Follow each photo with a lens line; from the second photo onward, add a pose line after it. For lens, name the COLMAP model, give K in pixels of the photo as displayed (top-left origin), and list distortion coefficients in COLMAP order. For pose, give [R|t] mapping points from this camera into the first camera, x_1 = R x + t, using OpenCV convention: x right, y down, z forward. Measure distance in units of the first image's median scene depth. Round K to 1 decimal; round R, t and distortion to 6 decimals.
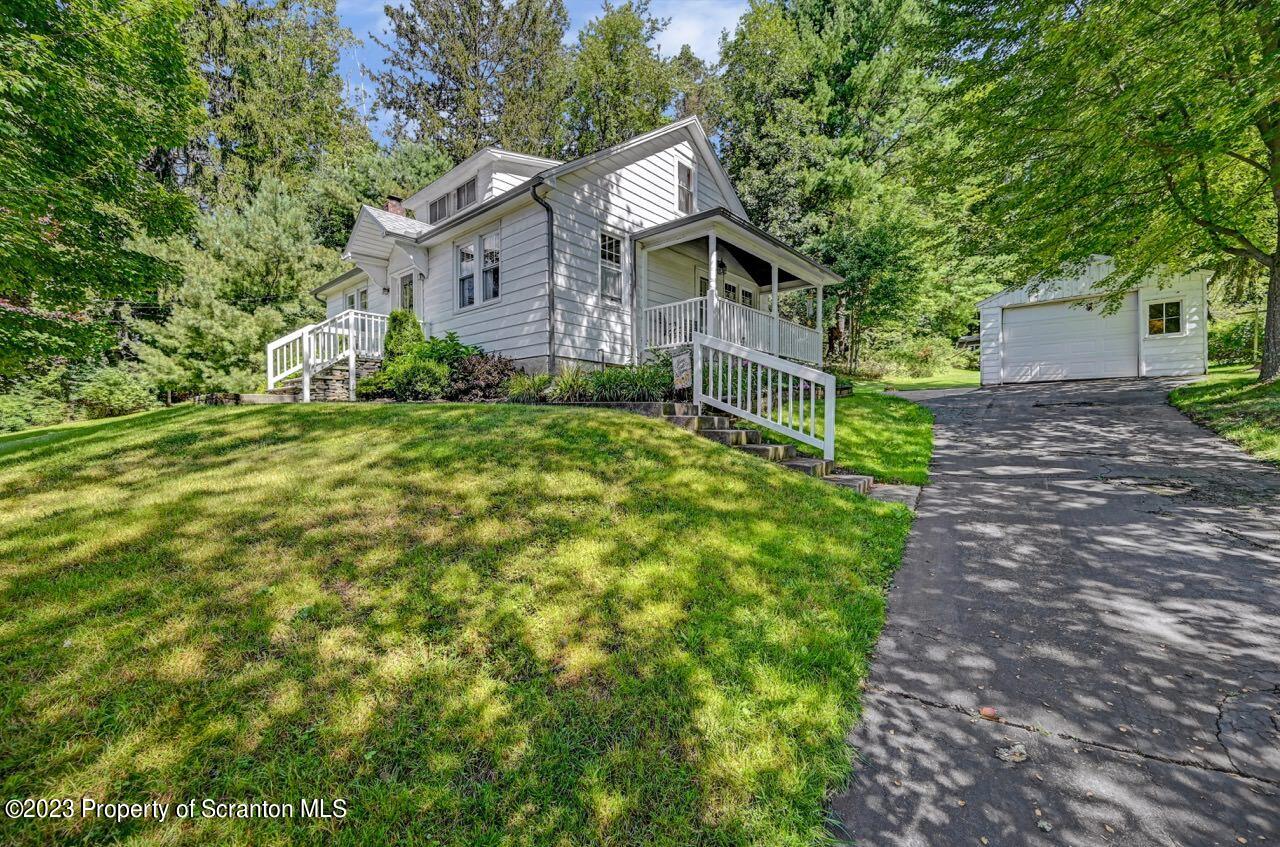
lens RADIAL K [[518.5, 0, 636.0], [0, 518.5, 434.2], [0, 0, 1]] dist [-0.000010, 0.000155]
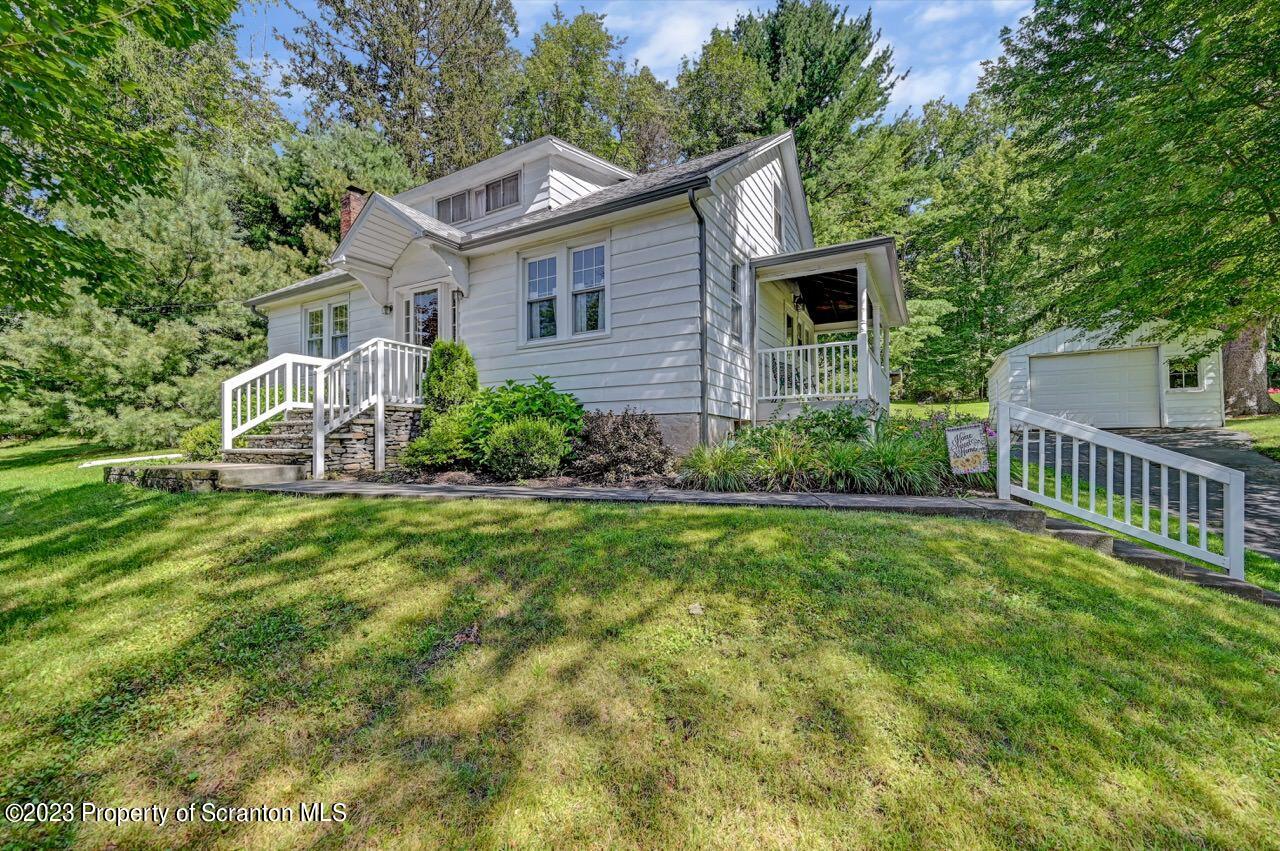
lens RADIAL K [[515.9, 0, 640.3], [0, 515.9, 436.8], [0, 0, 1]] dist [-0.001059, 0.000085]
pose [[0.975826, -0.001783, 0.218539, -0.312206], [0.009330, 0.999395, -0.033504, -0.070370], [-0.218348, 0.034733, 0.975253, 0.219703]]
